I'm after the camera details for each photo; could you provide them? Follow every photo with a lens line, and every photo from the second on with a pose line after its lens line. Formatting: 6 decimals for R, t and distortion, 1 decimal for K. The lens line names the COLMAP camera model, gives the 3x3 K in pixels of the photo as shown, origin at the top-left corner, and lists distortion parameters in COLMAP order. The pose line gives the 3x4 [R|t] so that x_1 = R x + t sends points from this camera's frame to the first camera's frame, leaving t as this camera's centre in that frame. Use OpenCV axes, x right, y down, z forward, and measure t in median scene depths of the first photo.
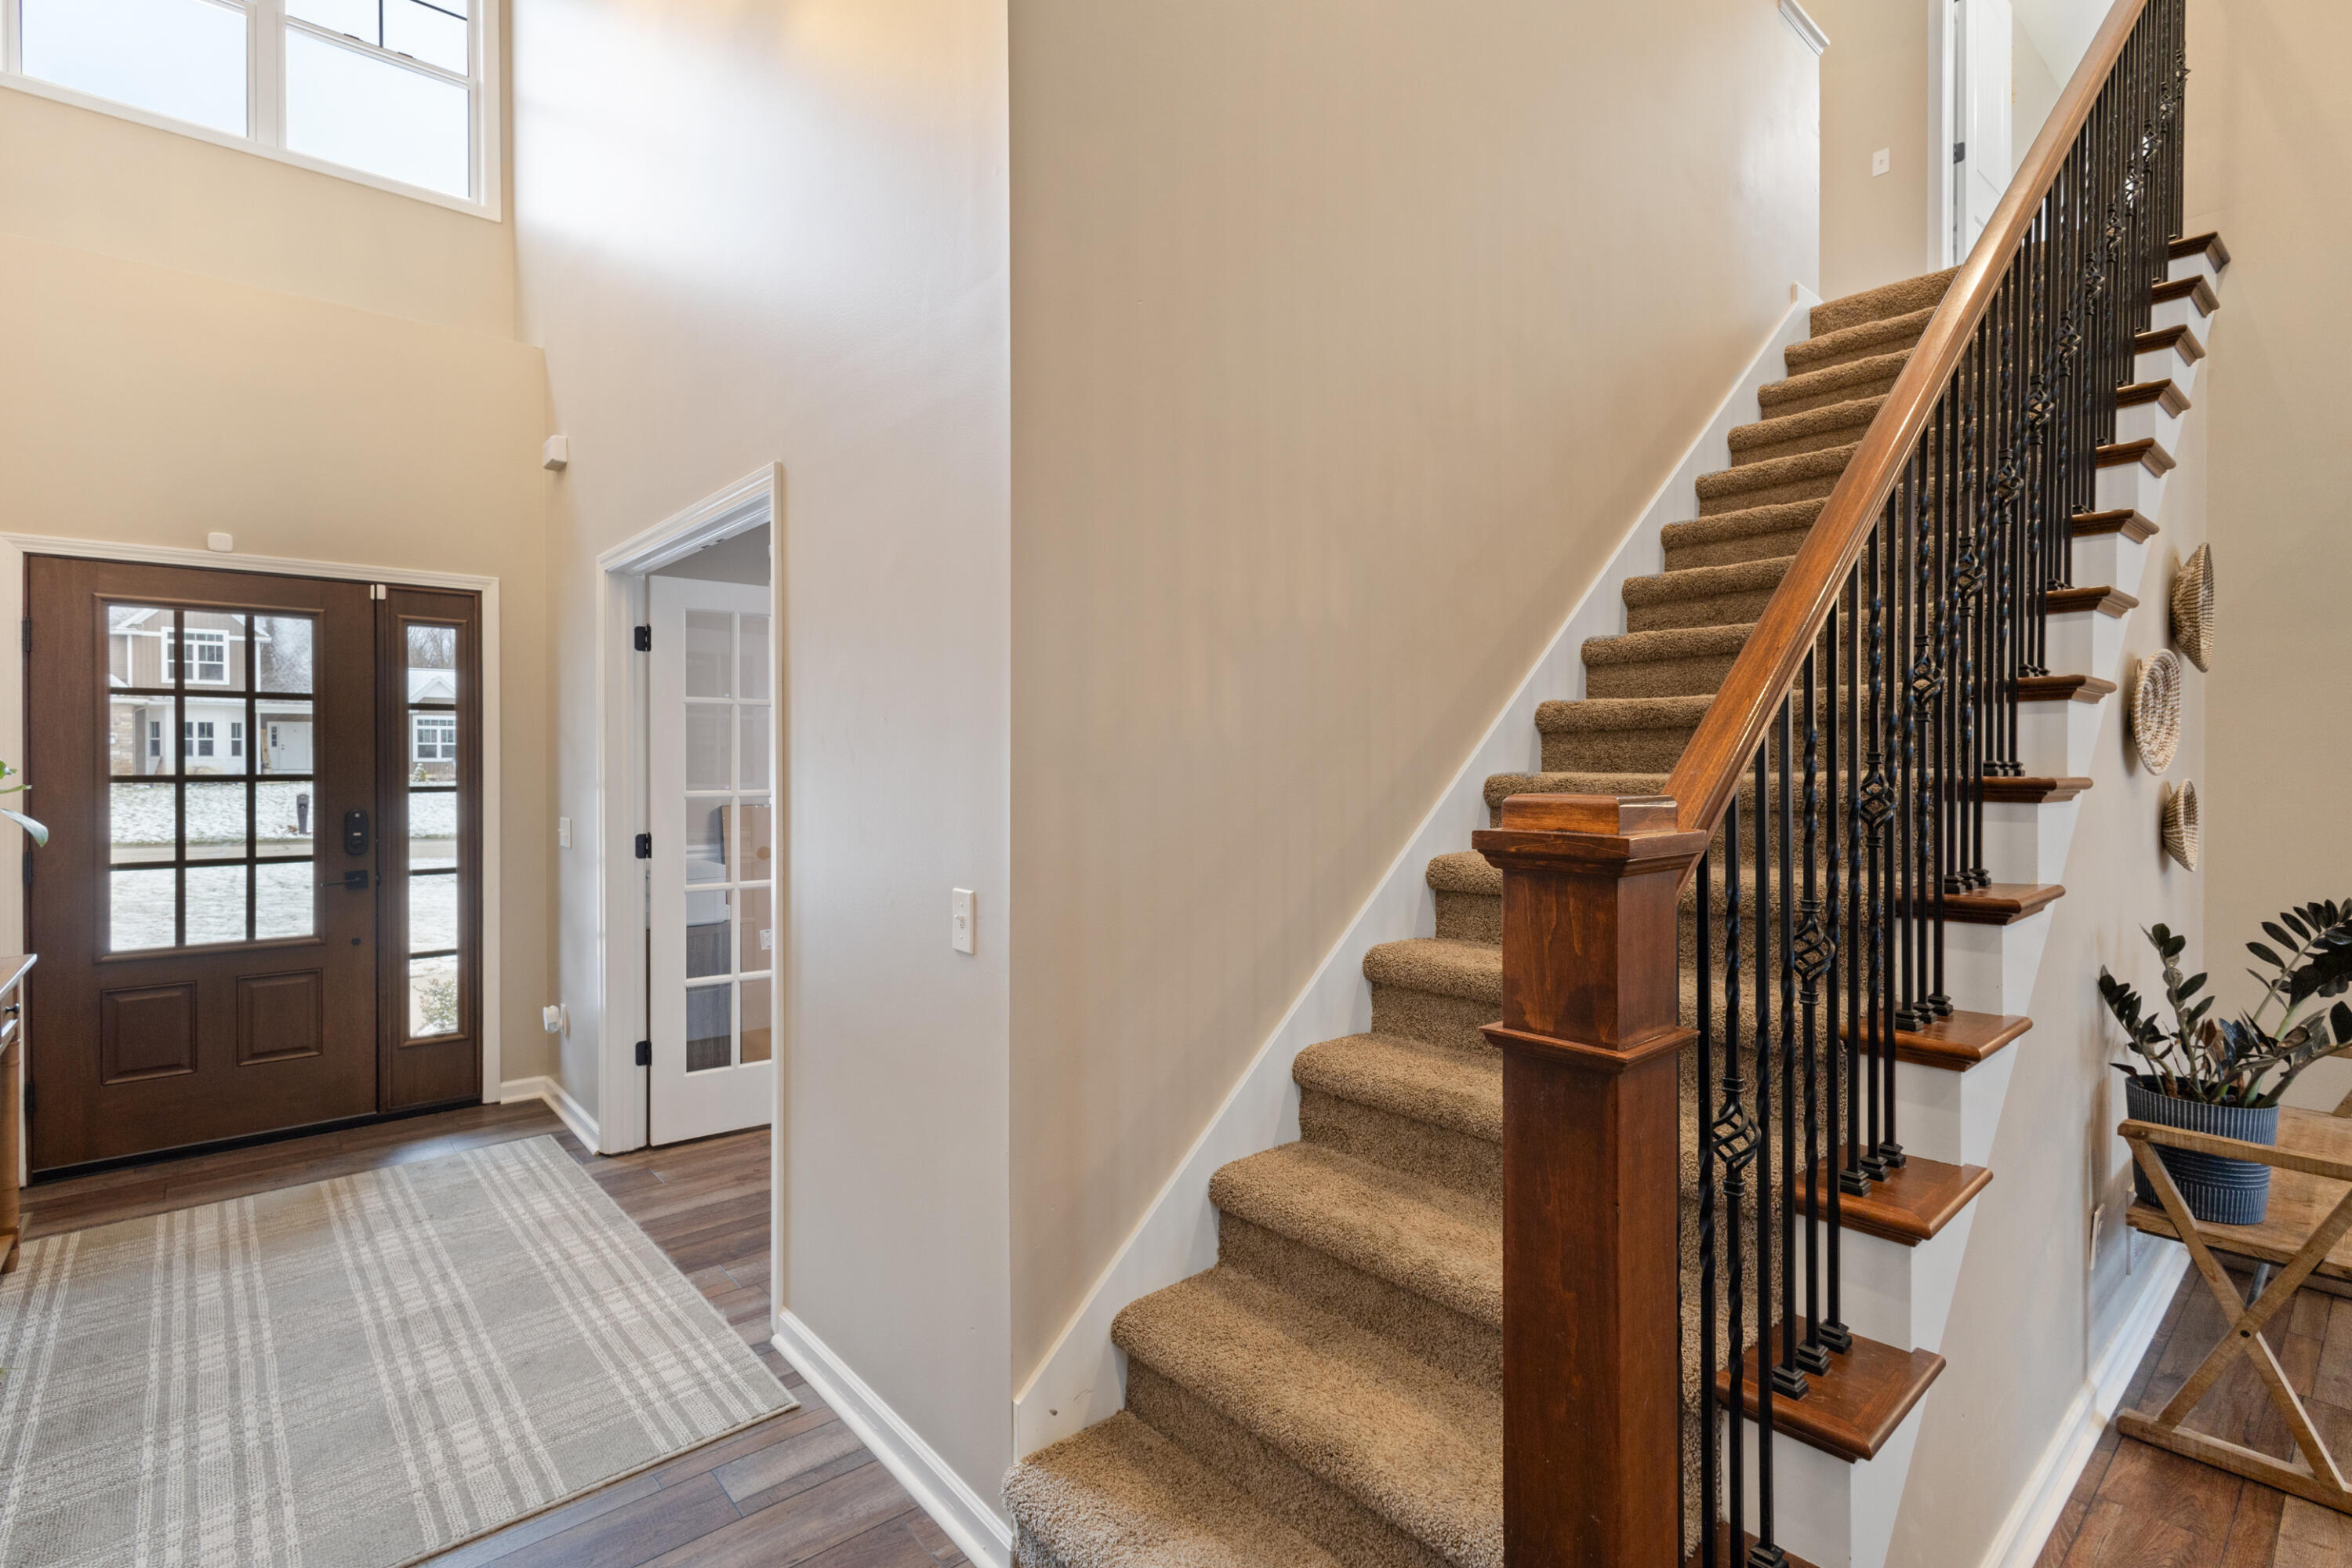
lens RADIAL K [[1092.8, 0, 1193.1], [0, 1092.8, 762.0], [0, 0, 1]] dist [0.003289, -0.000443]
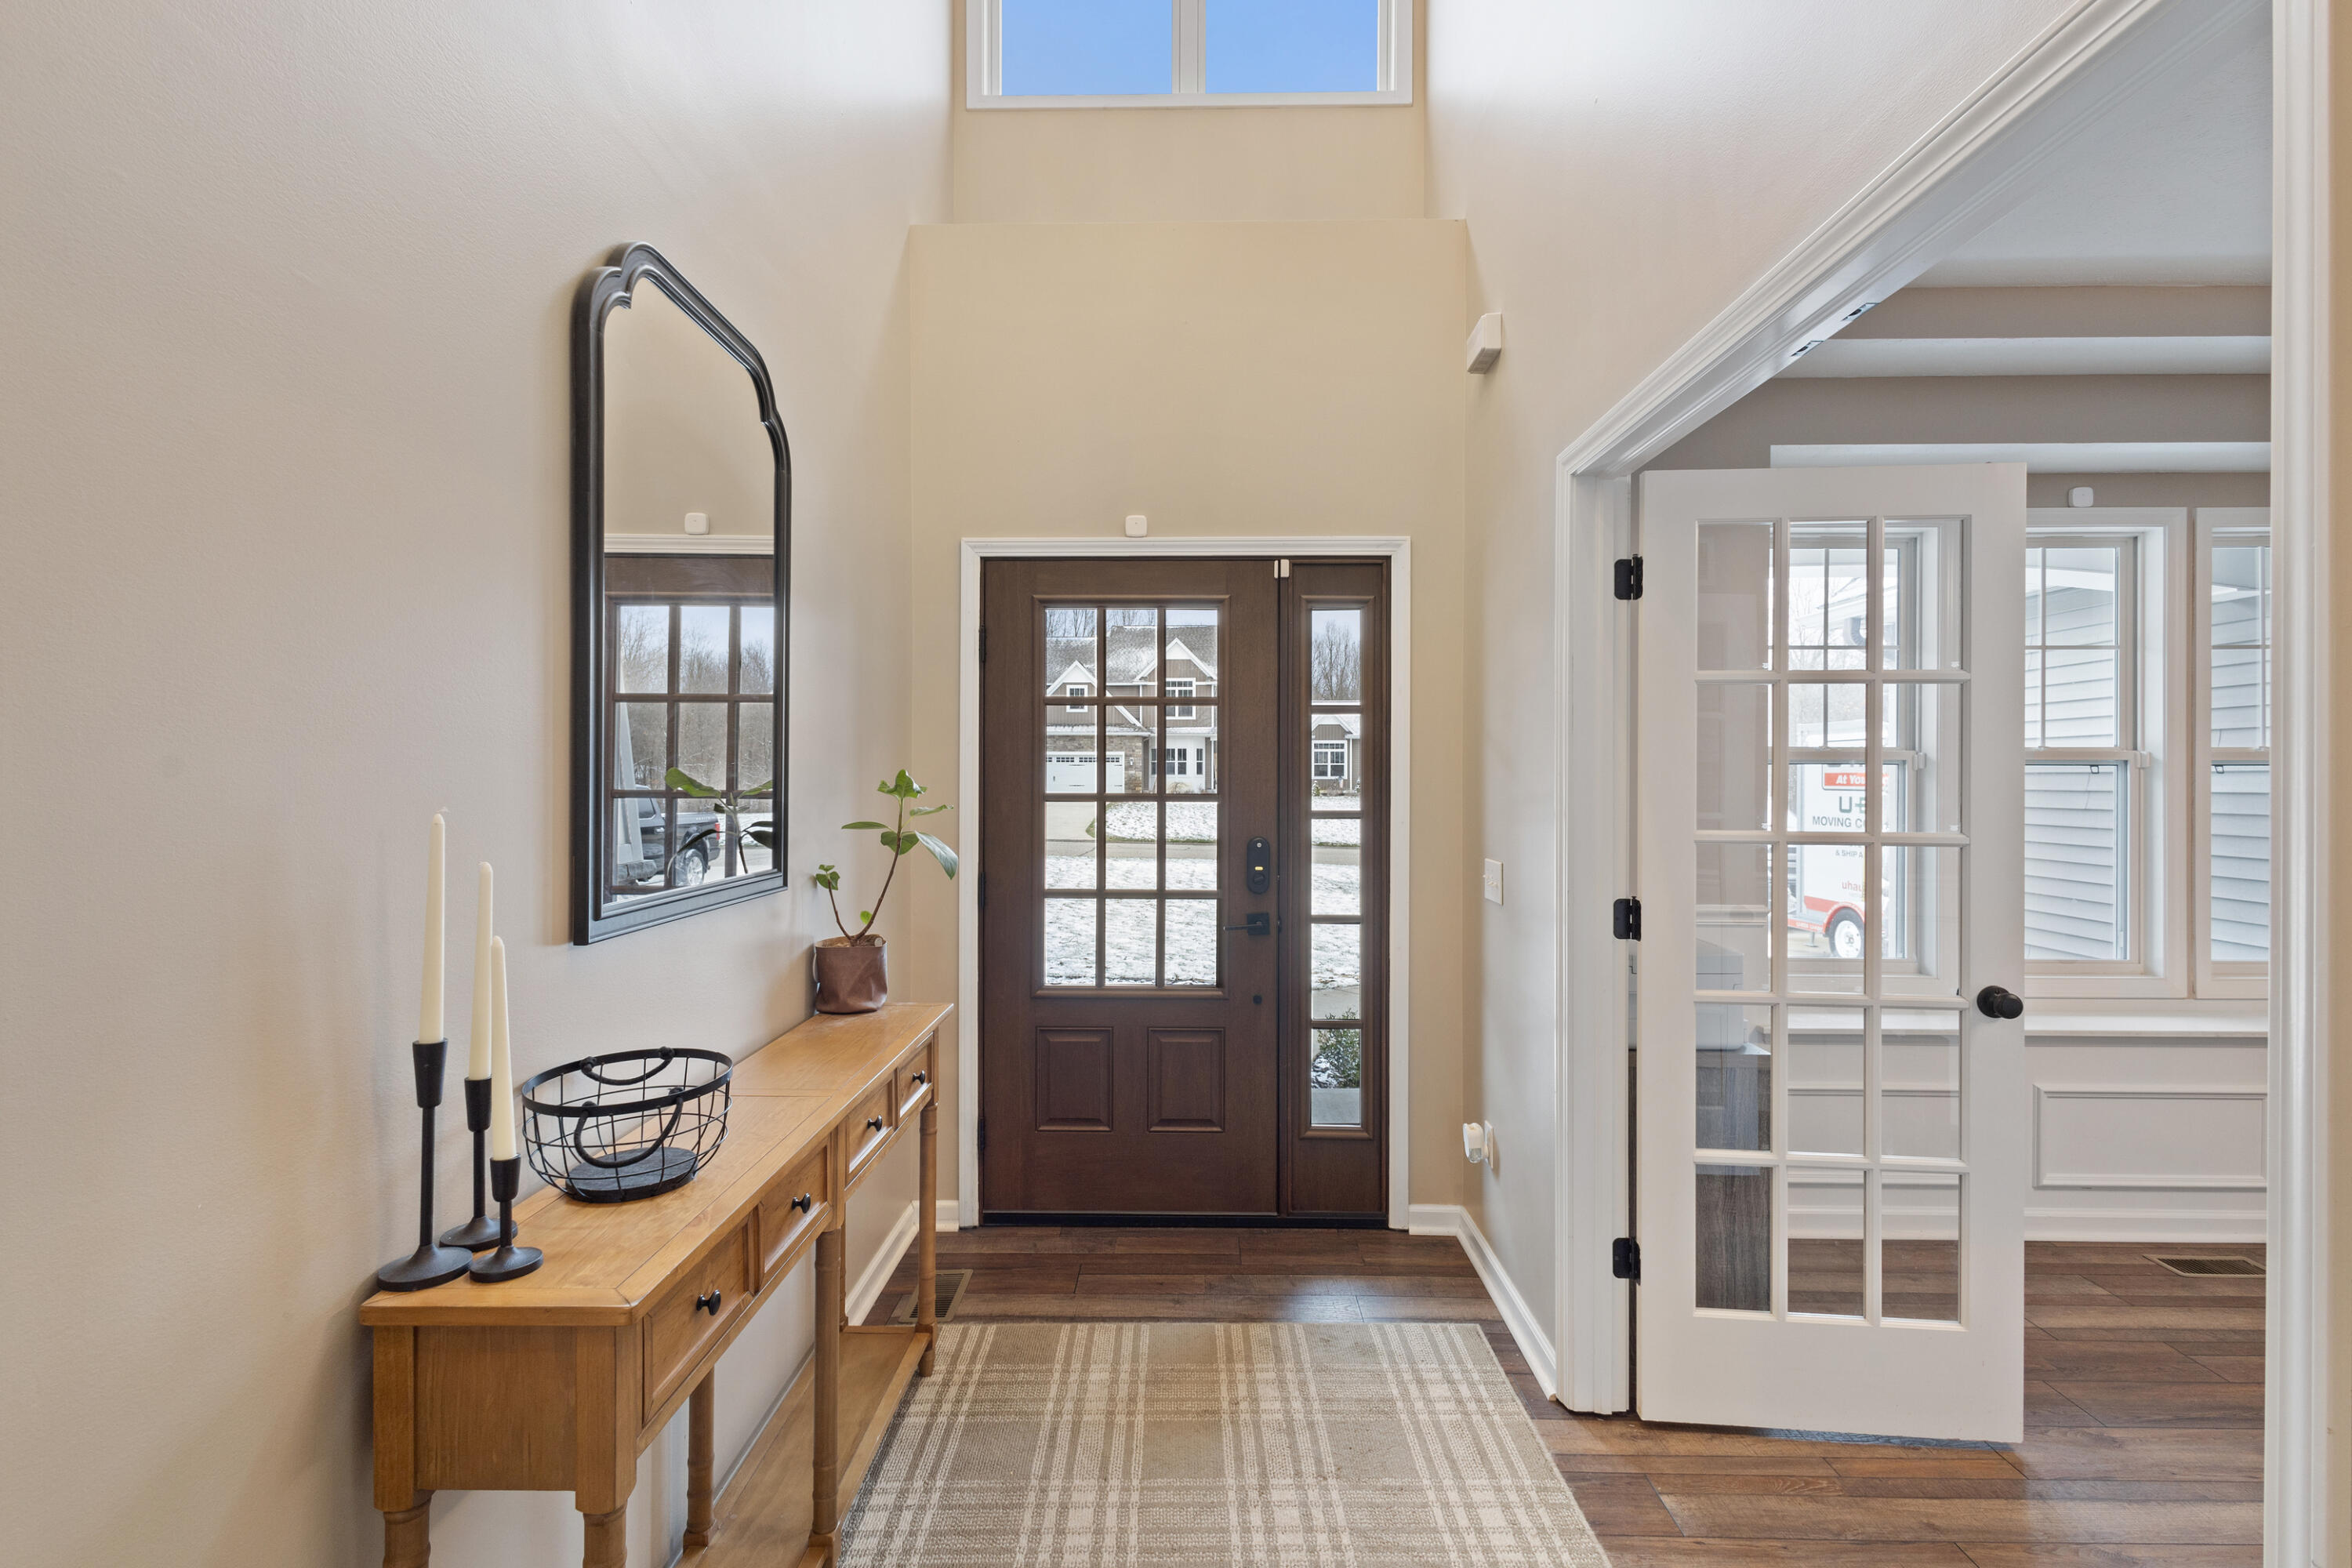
lens RADIAL K [[1087.7, 0, 1176.0], [0, 1087.7, 784.0], [0, 0, 1]] dist [0.004650, -0.000142]
pose [[0.737056, 0.006903, -0.675796, -0.276237], [-0.005349, 0.999976, 0.004380, 0.000016], [0.675810, 0.000387, 0.737075, 0.380052]]
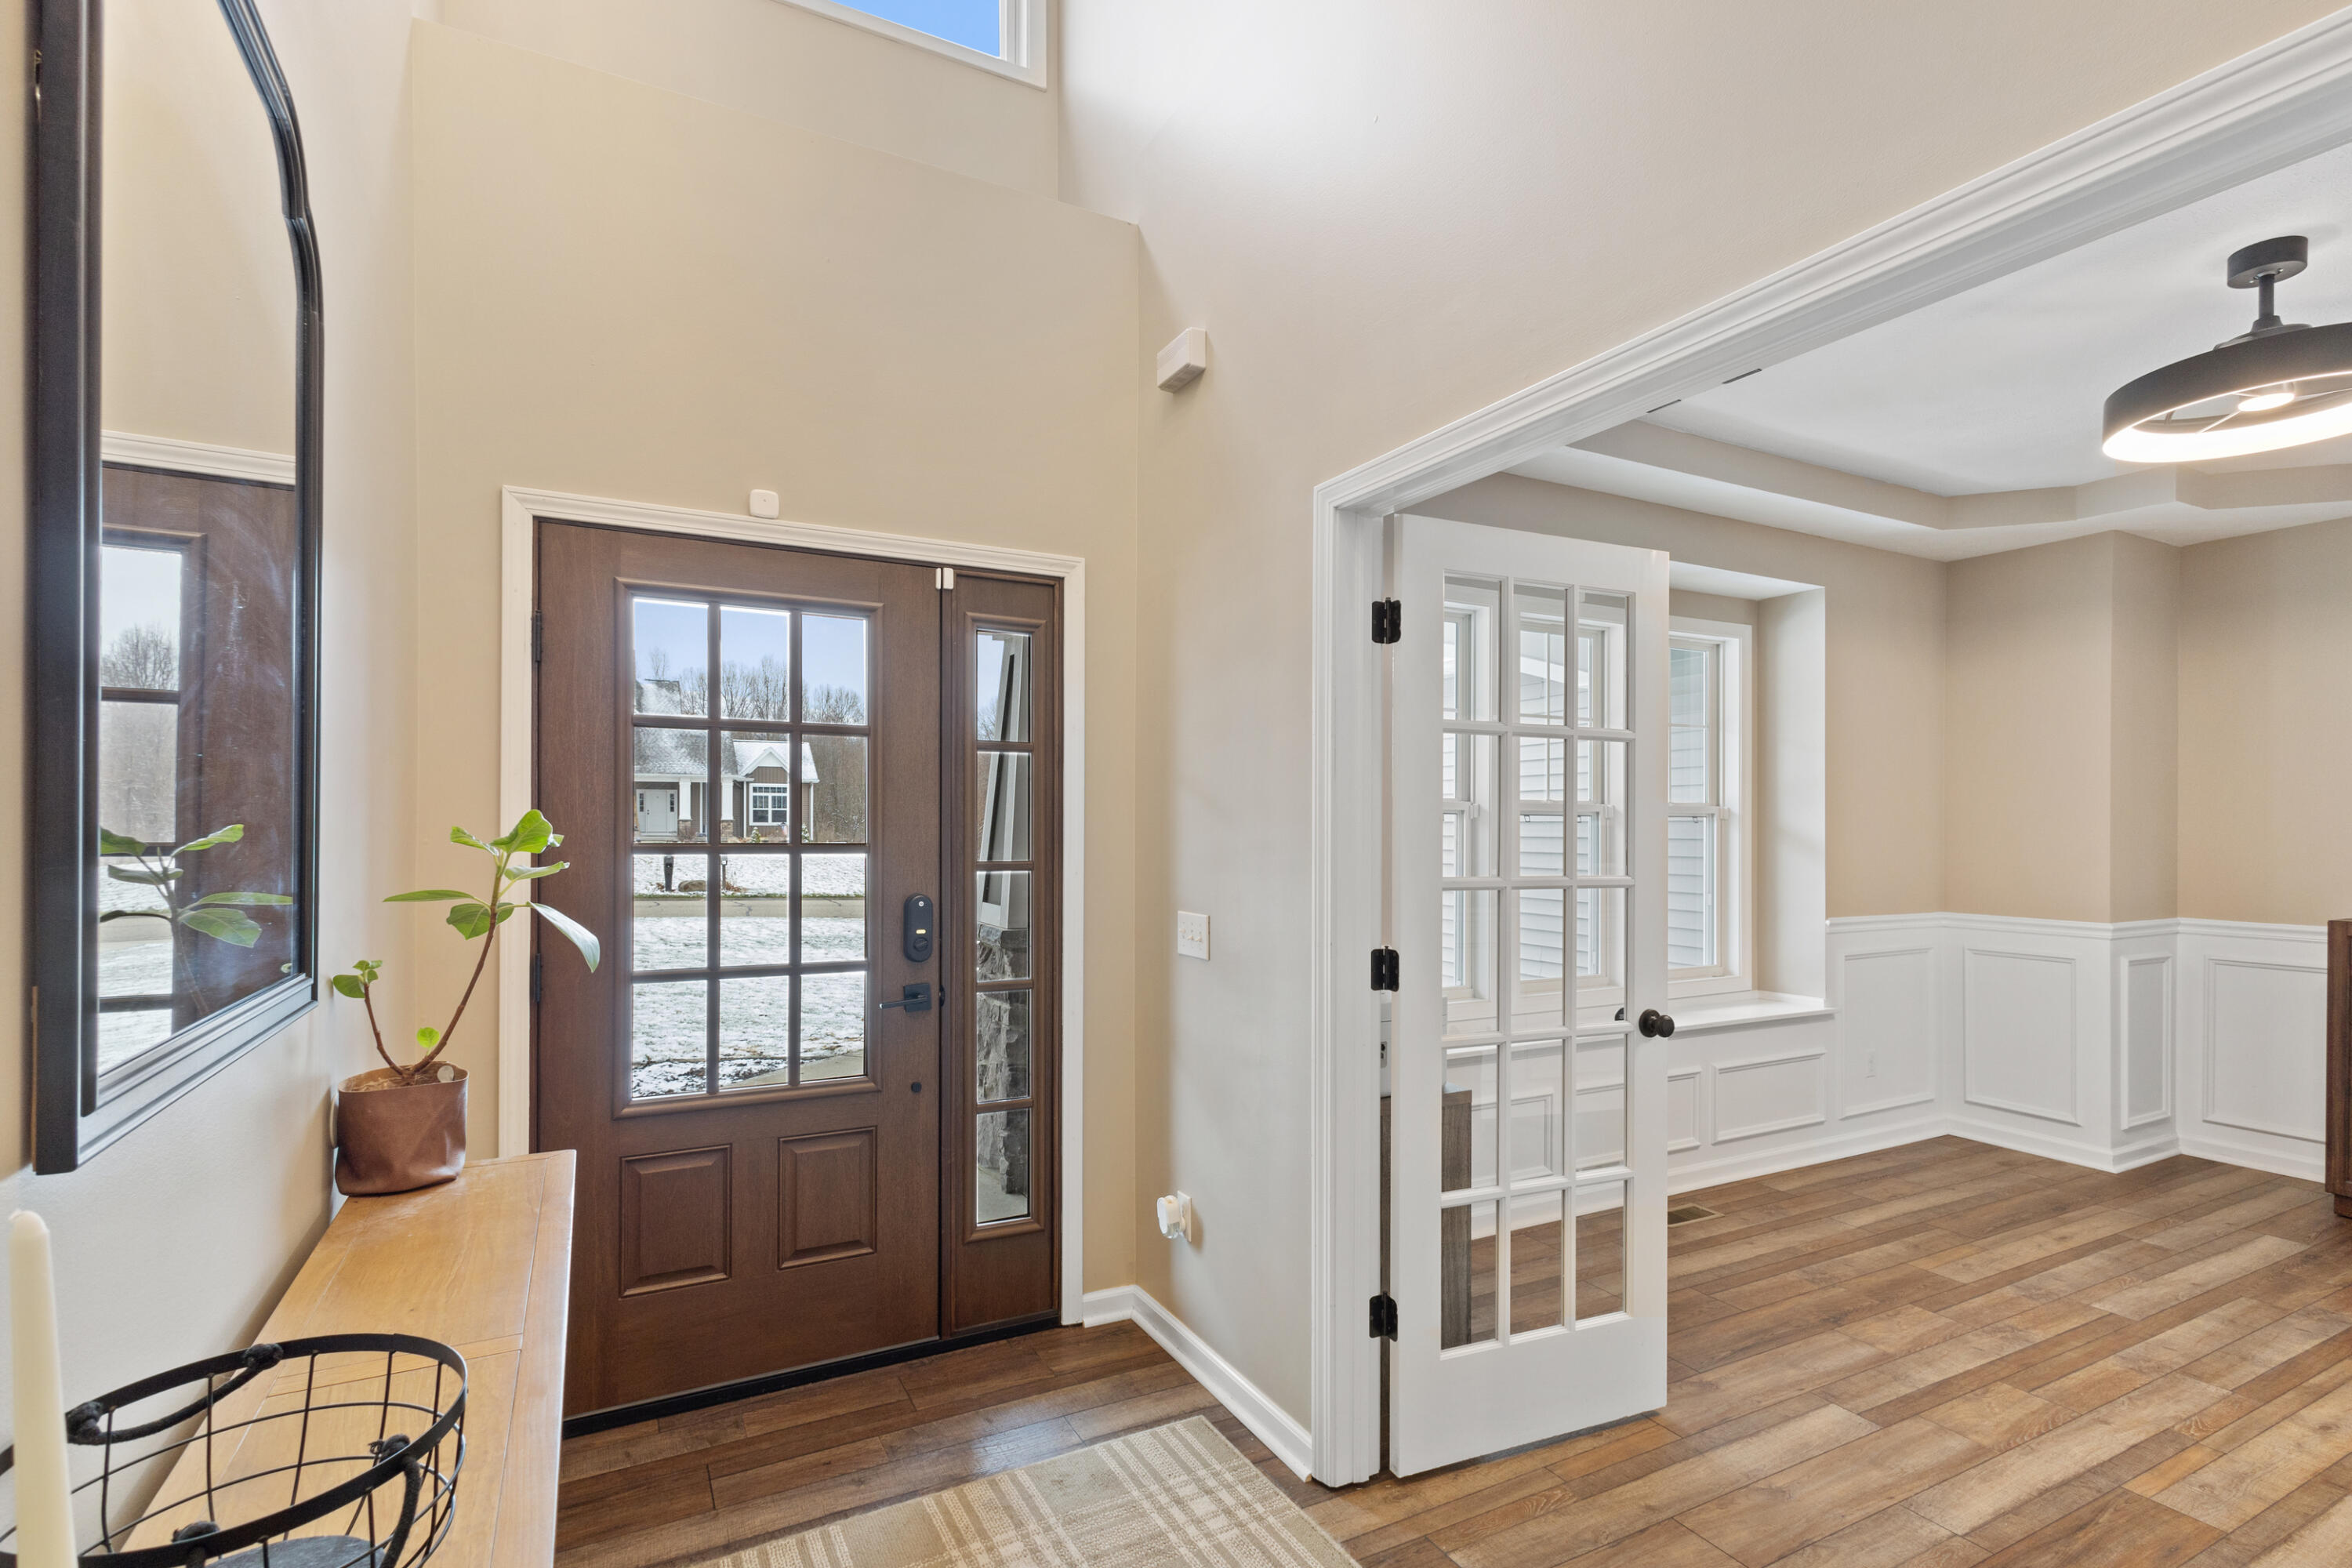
lens RADIAL K [[1103.9, 0, 1179.6], [0, 1103.9, 829.4], [0, 0, 1]] dist [0.008451, -0.000327]
pose [[0.971726, 0.007424, -0.235993, -0.464338], [-0.007573, 0.999971, 0.000277, 0.000748], [0.235989, 0.001518, 0.971755, 0.384348]]
